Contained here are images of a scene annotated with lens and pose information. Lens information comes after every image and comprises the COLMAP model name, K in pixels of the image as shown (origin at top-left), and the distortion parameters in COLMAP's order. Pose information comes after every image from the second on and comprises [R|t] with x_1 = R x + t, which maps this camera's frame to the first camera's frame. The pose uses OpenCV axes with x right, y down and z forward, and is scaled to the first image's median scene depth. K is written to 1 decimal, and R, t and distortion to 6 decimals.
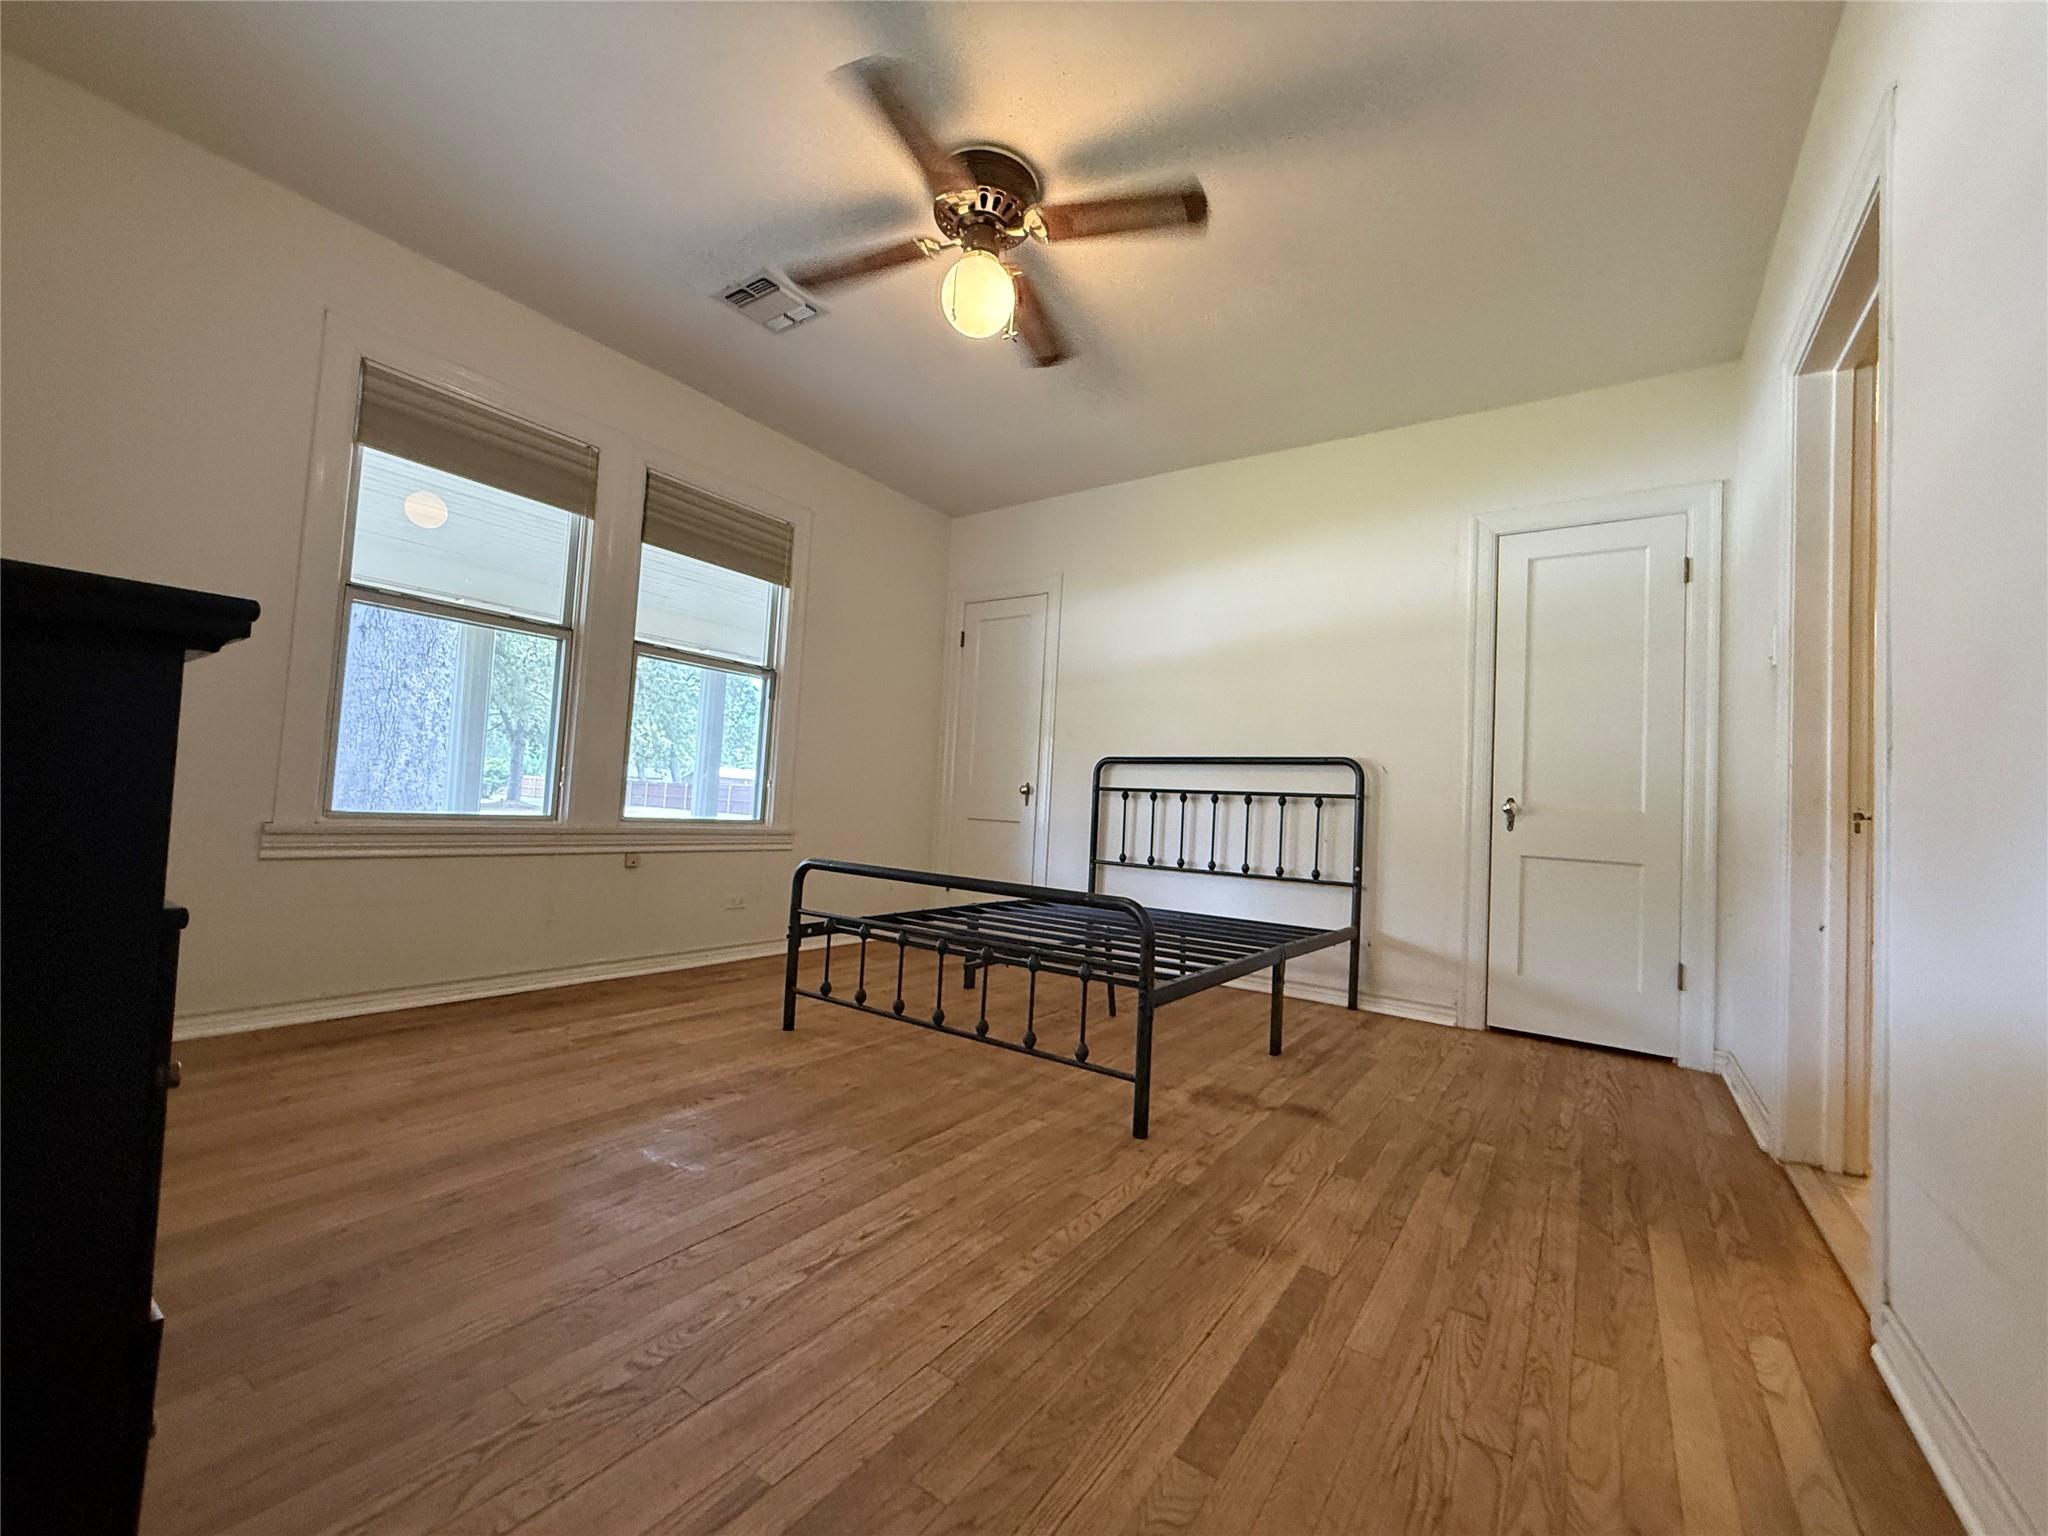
lens RADIAL K [[815.3, 0, 1018.0], [0, 815.3, 768.6], [0, 0, 1]] dist [-0.001590, 0.000701]
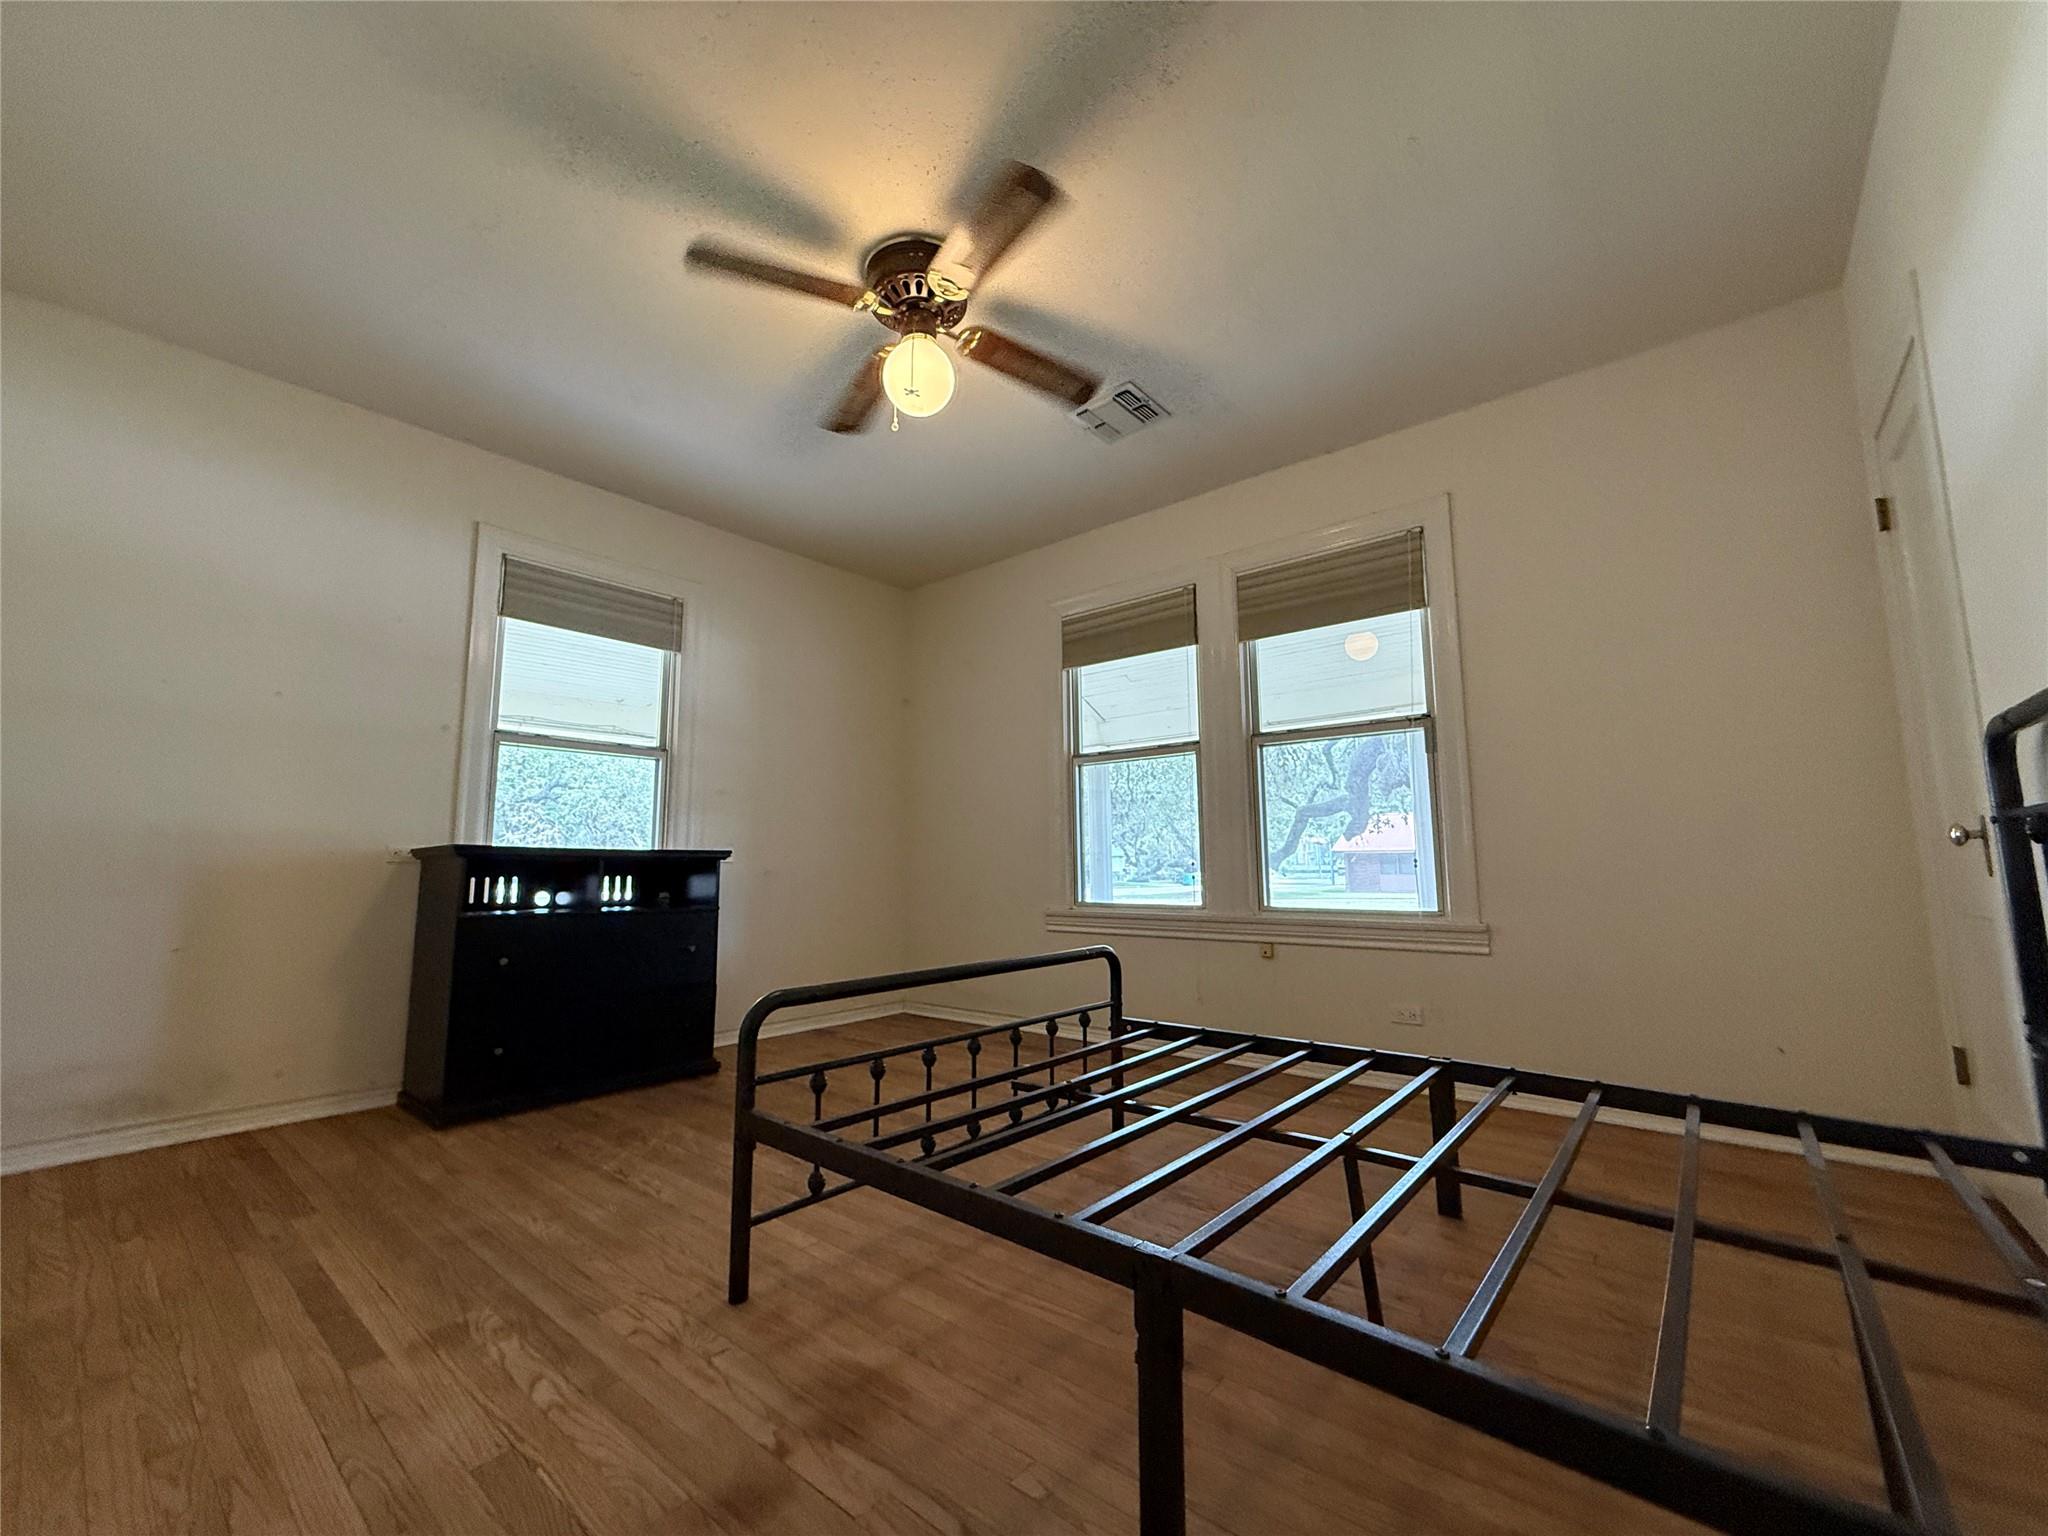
lens RADIAL K [[815.3, 0, 1016.9], [0, 815.3, 765.6], [0, 0, 1]] dist [-0.001590, 0.000701]
pose [[-0.084924, -0.179870, -0.980018, 0.736813], [0.045388, 0.981852, -0.184139, 0.077045], [0.995353, -0.060119, -0.075219, 1.012125]]
